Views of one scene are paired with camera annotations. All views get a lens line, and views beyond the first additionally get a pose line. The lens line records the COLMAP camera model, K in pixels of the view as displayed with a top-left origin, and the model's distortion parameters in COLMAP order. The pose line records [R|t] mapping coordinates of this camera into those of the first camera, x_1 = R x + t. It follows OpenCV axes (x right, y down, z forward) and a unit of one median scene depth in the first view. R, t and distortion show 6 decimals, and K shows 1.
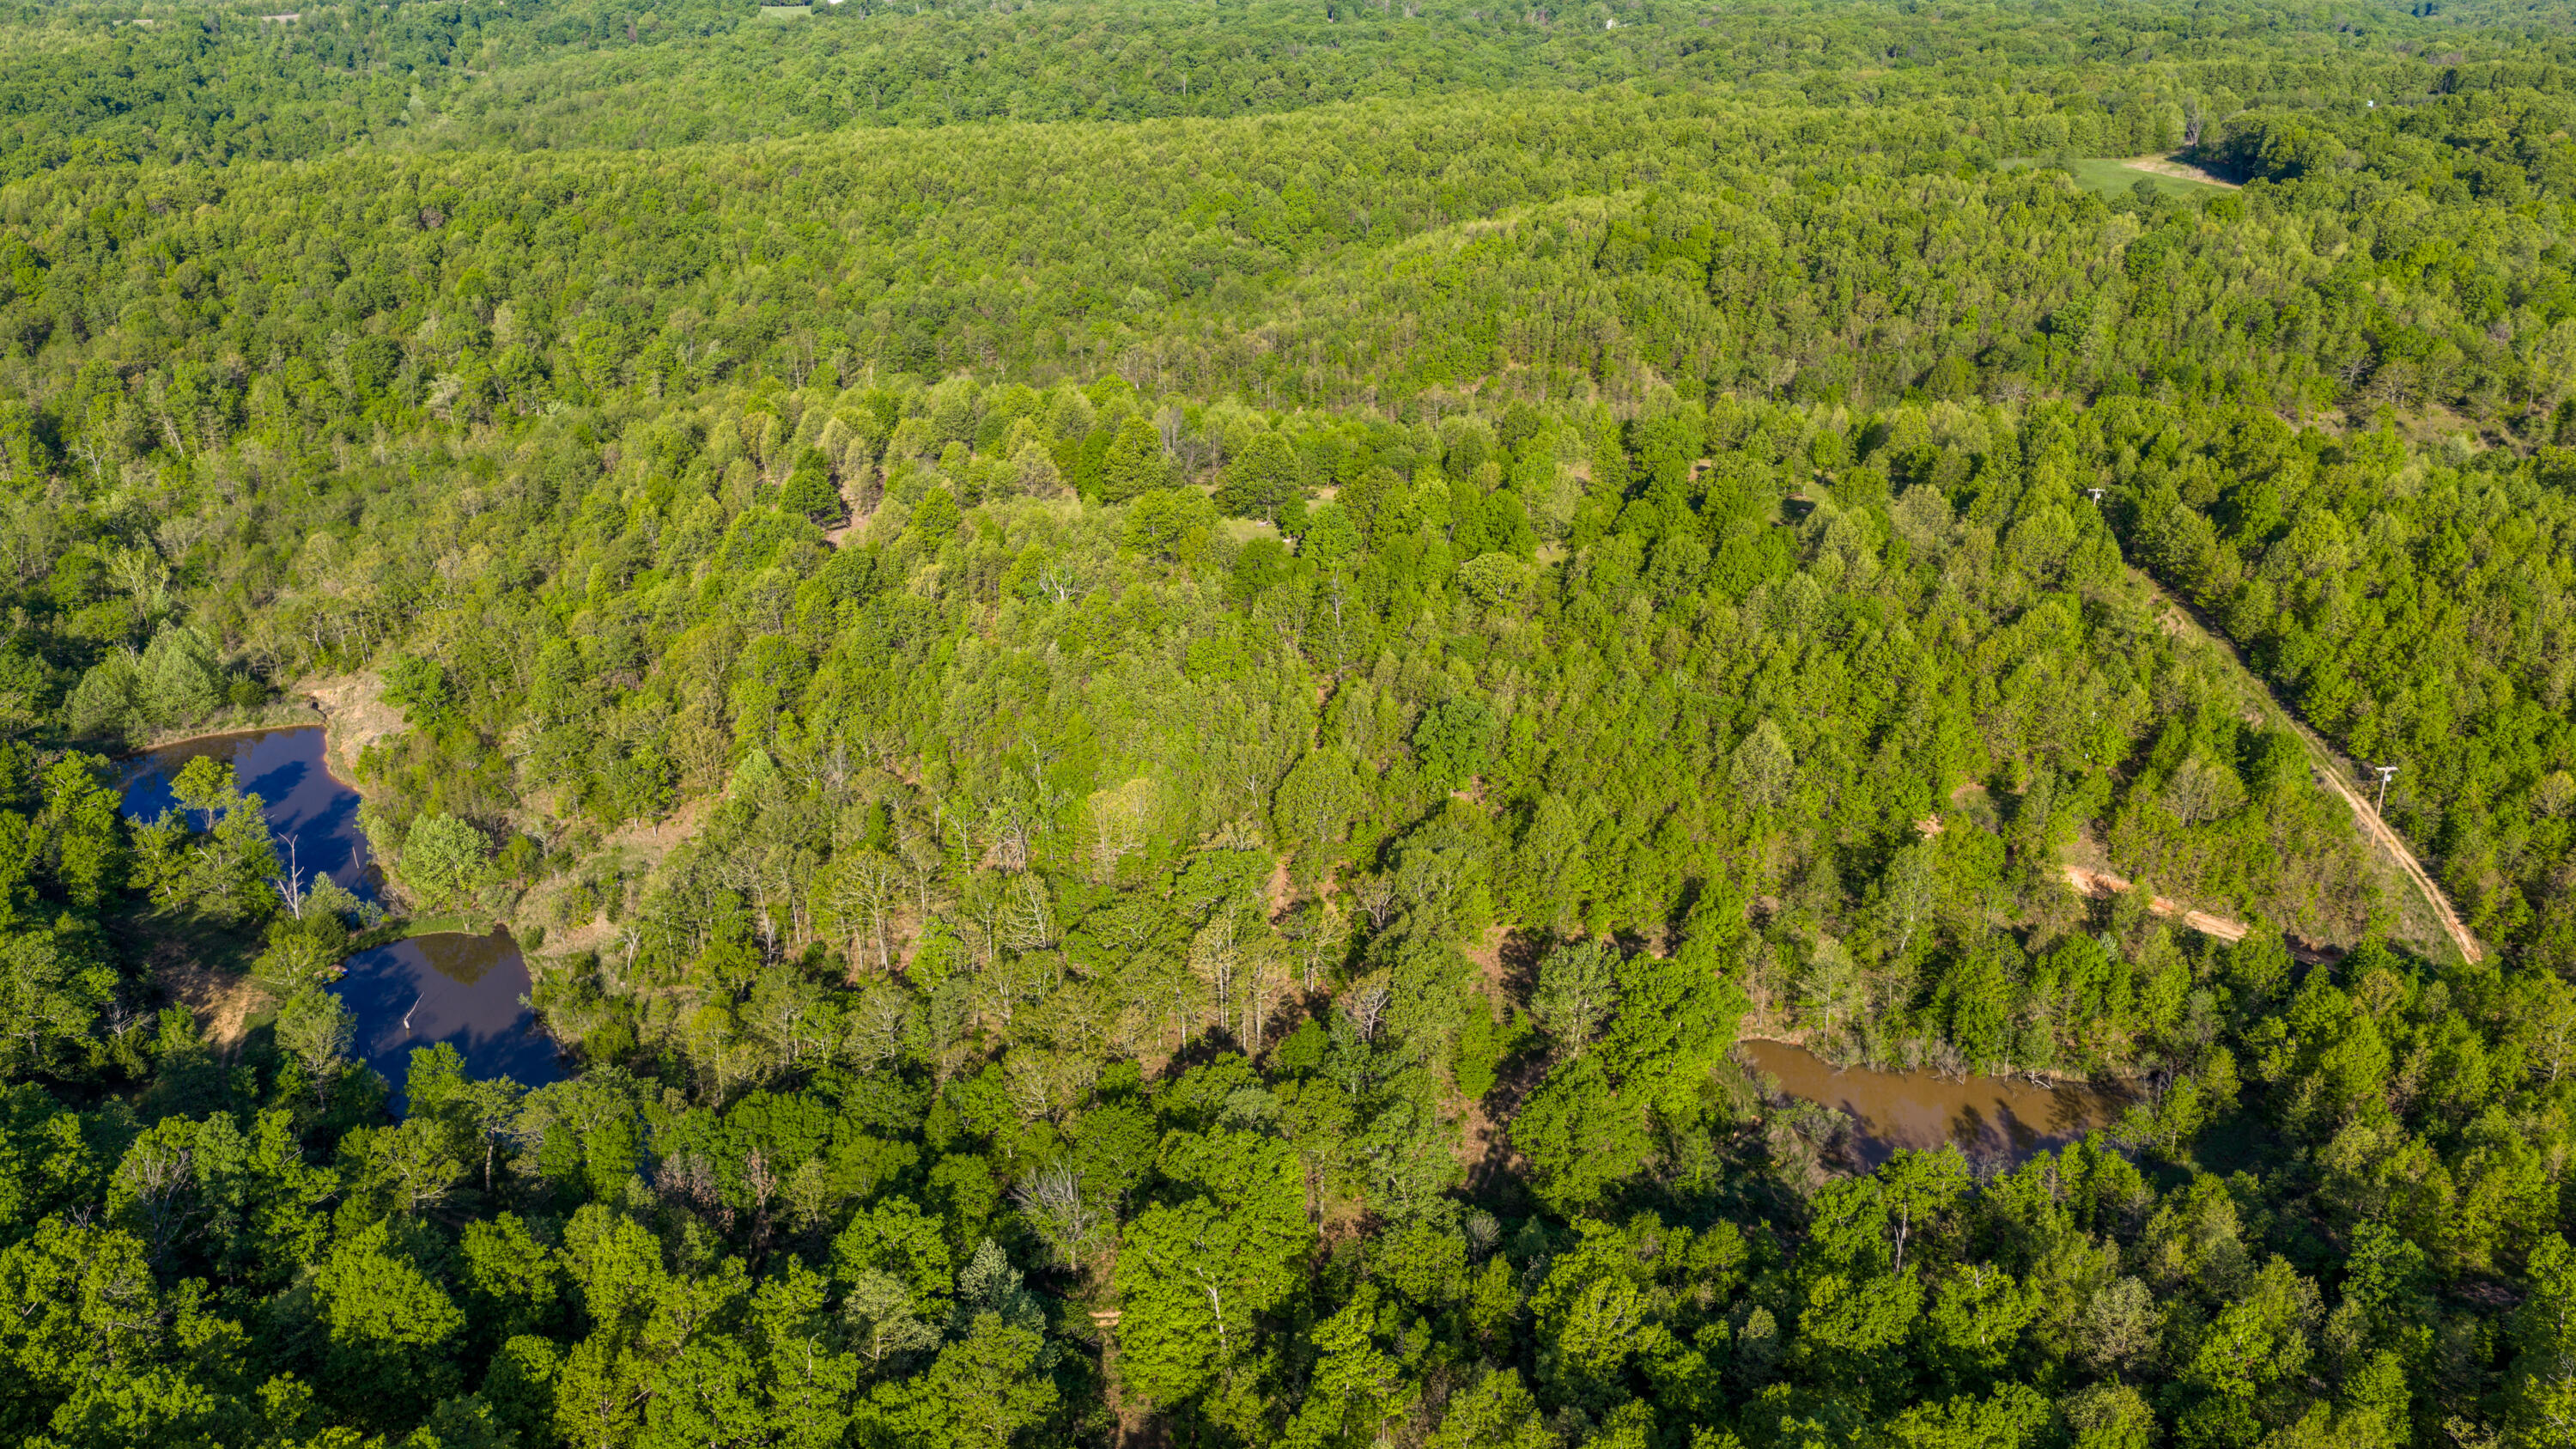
lens RADIAL K [[2127.6, 0, 1288.0], [0, 2127.6, 724.5], [0, 0, 1]] dist [0.025150, -0.051667]
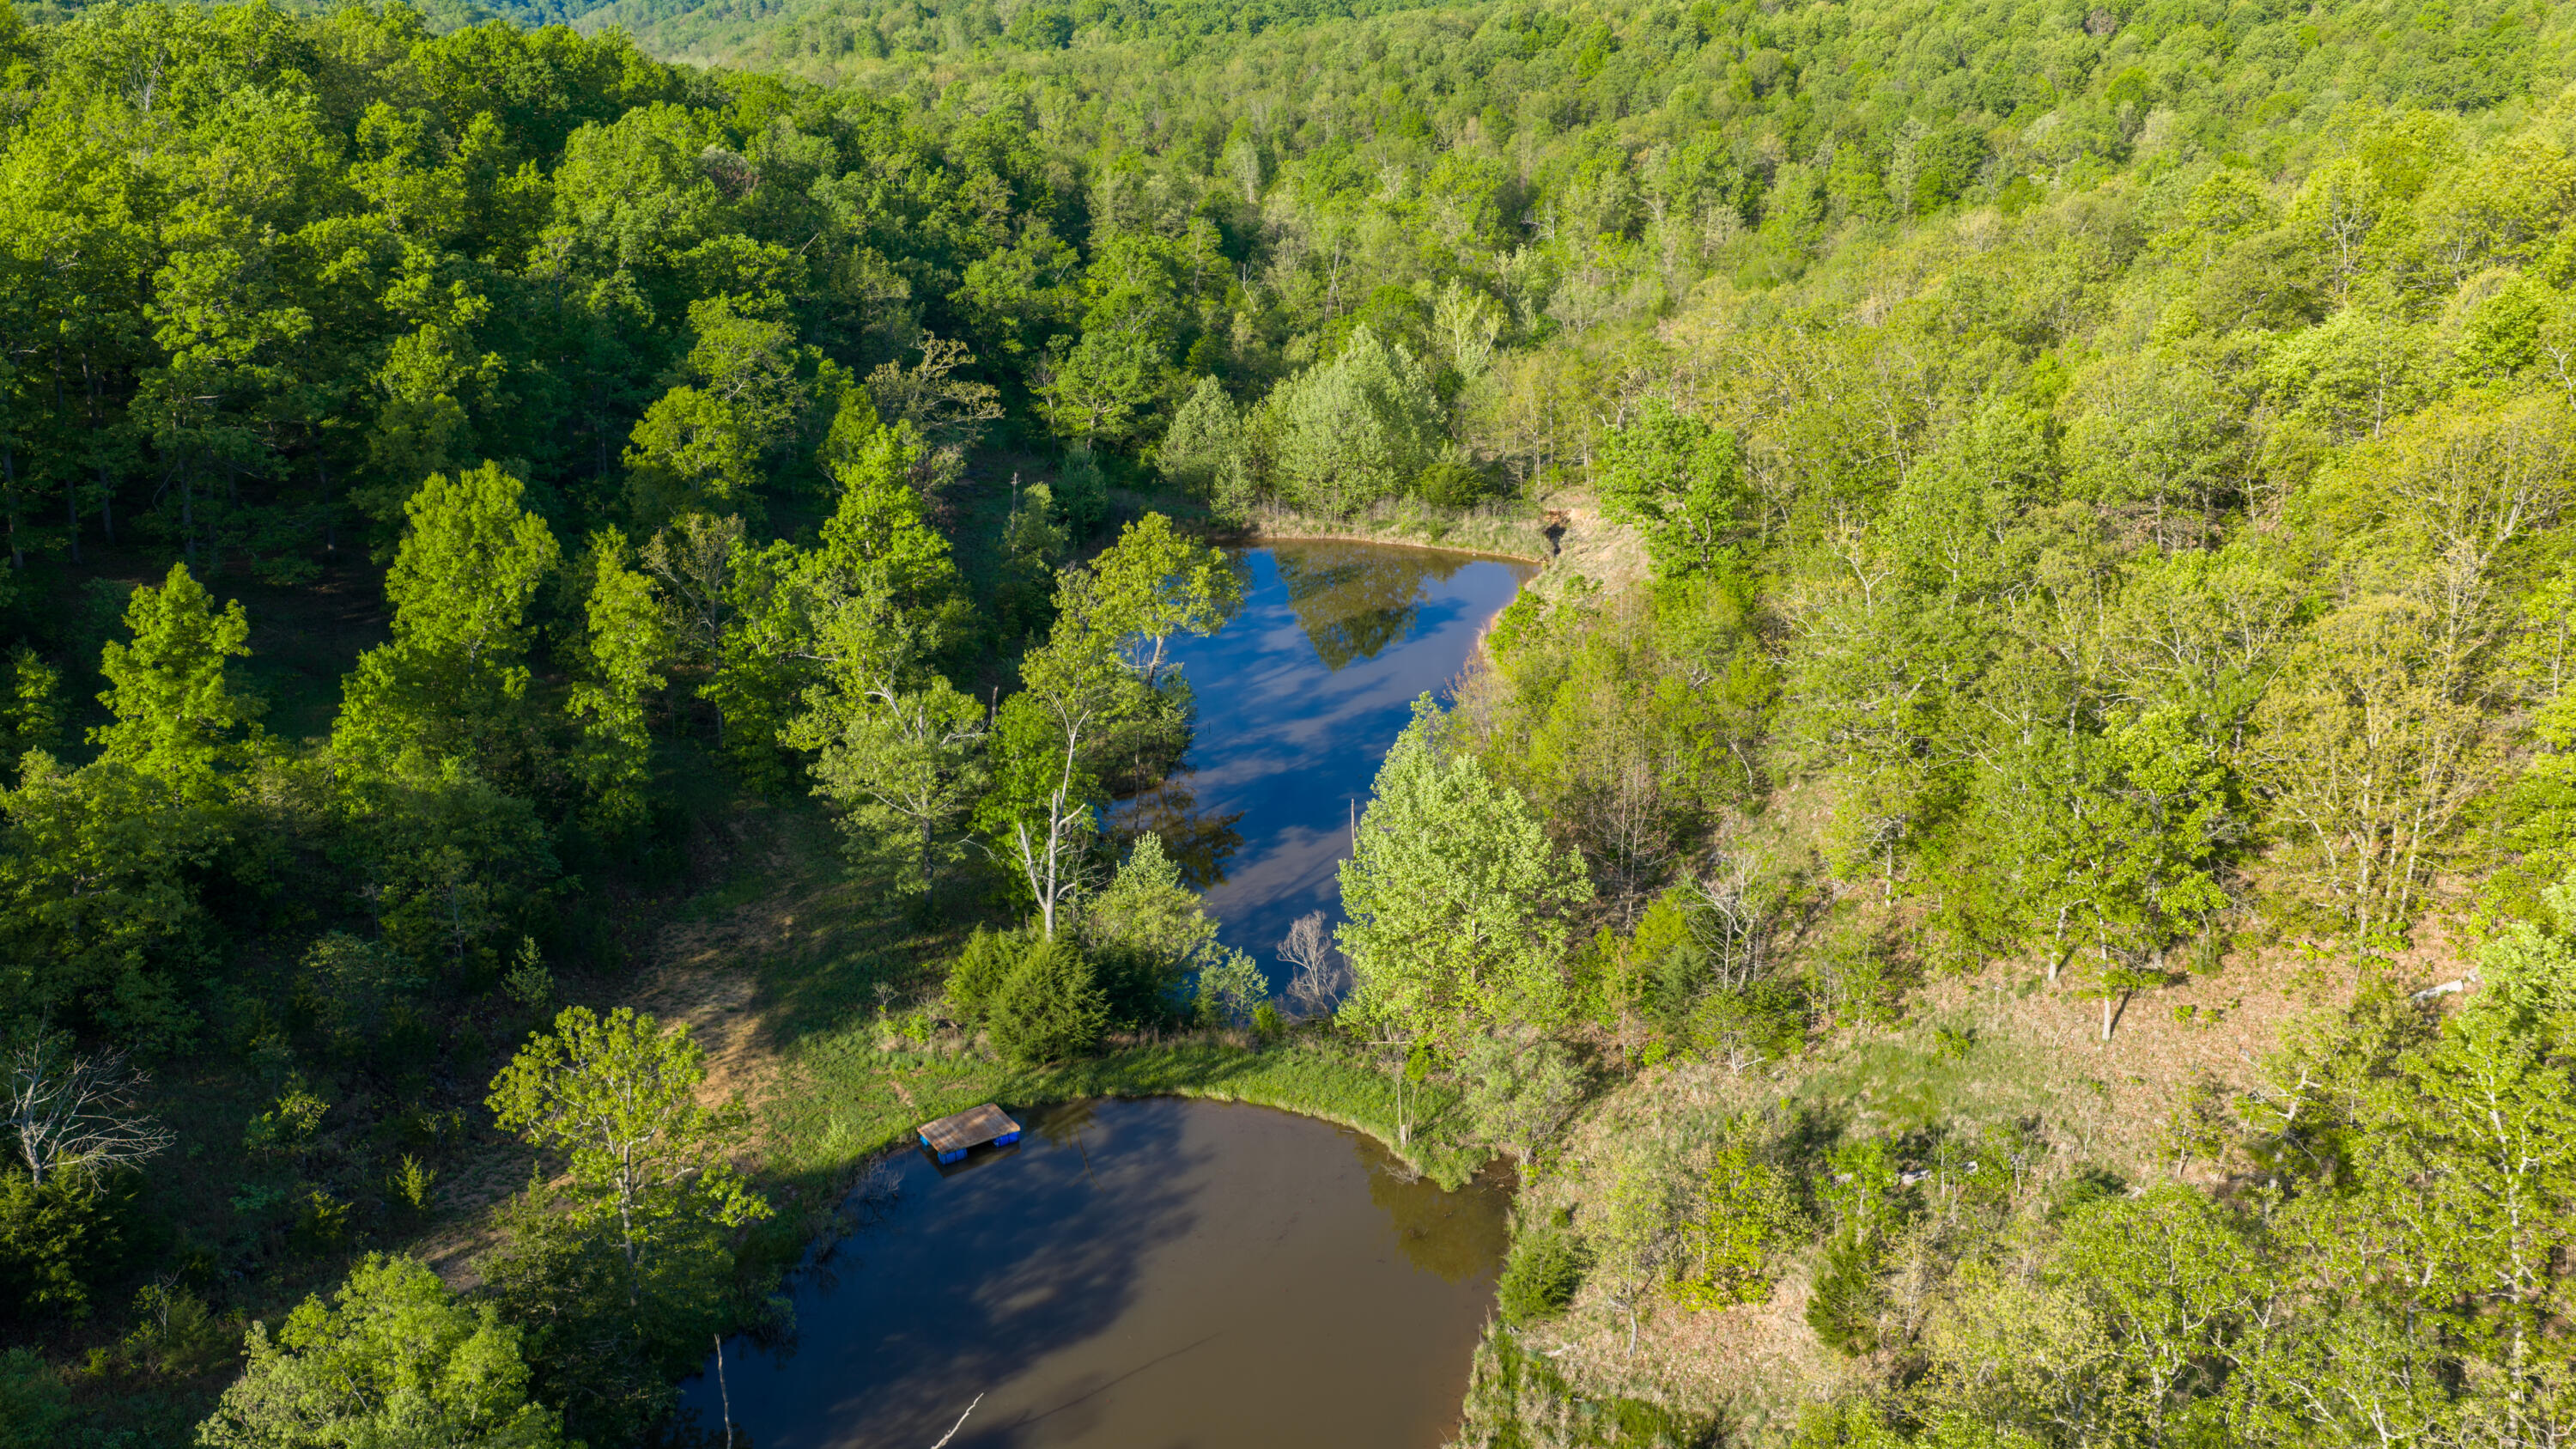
lens RADIAL K [[2127.6, 0, 1288.0], [0, 2127.6, 724.5], [0, 0, 1]] dist [0.025150, -0.051667]
pose [[0.733144, 0.227446, -0.640912, -0.207736], [-0.240127, 0.968290, 0.068942, 0.020476], [0.636270, 0.103356, 0.764512, 0.721107]]
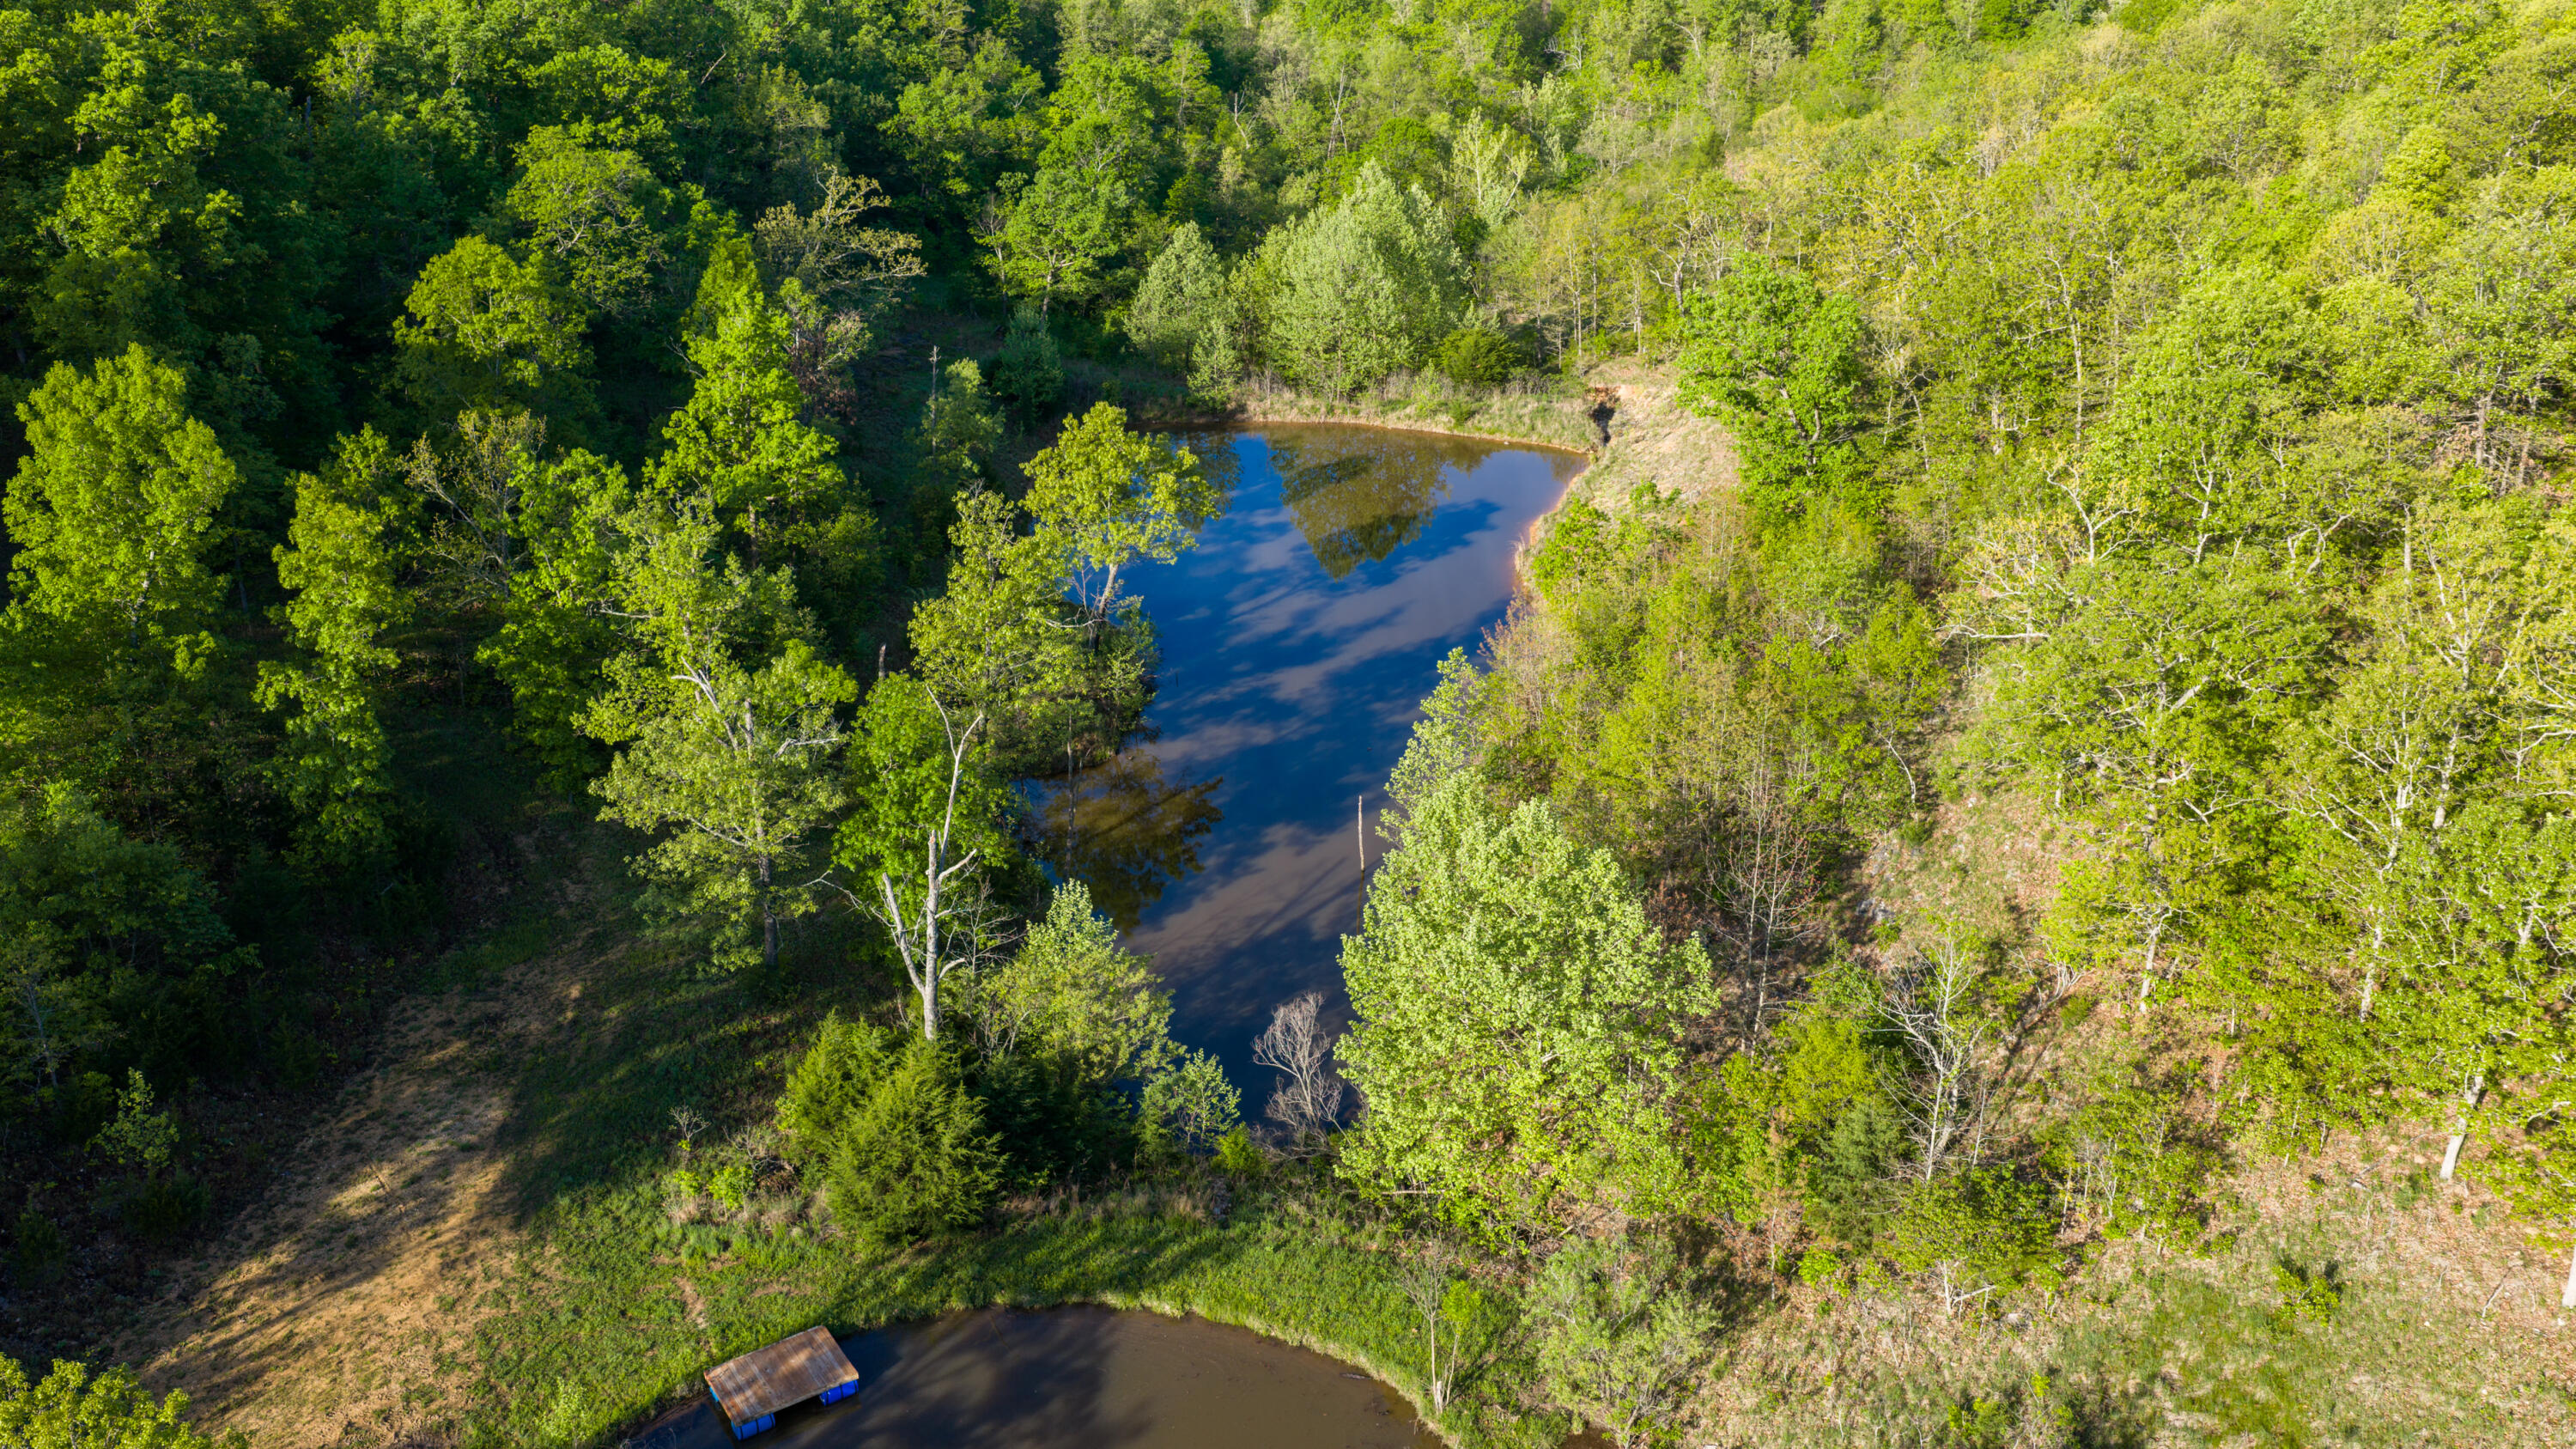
lens RADIAL K [[2127.6, 0, 1288.0], [0, 2127.6, 724.5], [0, 0, 1]] dist [0.025150, -0.051667]
pose [[0.731990, 0.272735, -0.624344, -0.276485], [-0.242018, 0.960704, 0.135922, 0.010467], [0.636881, 0.051609, 0.769233, 0.800137]]
